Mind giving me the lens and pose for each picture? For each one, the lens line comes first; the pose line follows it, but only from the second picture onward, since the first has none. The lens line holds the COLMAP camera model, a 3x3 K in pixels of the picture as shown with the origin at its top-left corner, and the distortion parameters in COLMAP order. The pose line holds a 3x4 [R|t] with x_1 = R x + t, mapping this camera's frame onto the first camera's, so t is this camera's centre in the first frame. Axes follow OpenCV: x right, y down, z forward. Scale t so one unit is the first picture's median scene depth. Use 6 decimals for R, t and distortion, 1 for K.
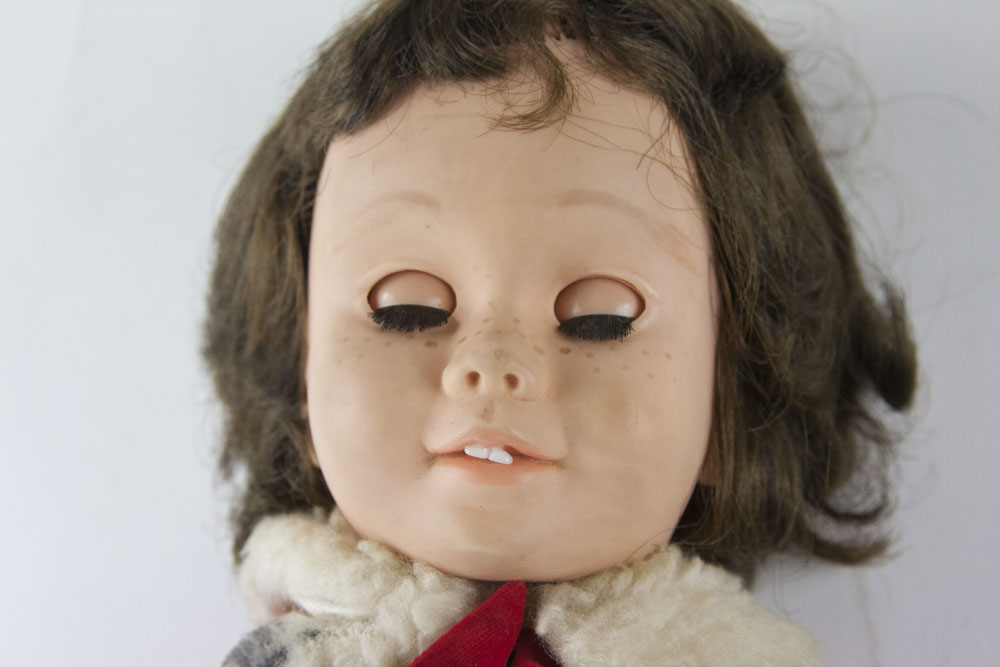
lens RADIAL K [[1423.3, 0, 499.5], [0, 1423.3, 333.3], [0, 0, 1]] dist [-0.018712, 0.000000]
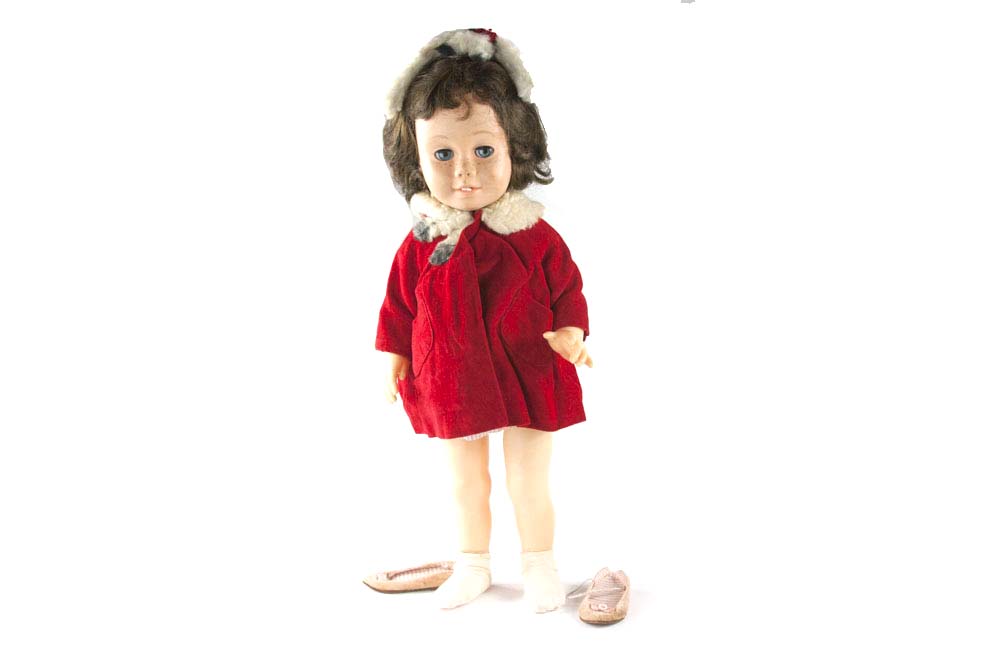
lens RADIAL K [[1324.7, 0, 501.0], [0, 1324.7, 333.3], [0, 0, 1]] dist [-0.148185, 0.000000]
pose [[0.988677, -0.149939, -0.006037, 0.059886], [0.136319, 0.880596, 0.453838, -1.456355], [-0.062732, -0.449522, 0.891064, -3.144693]]
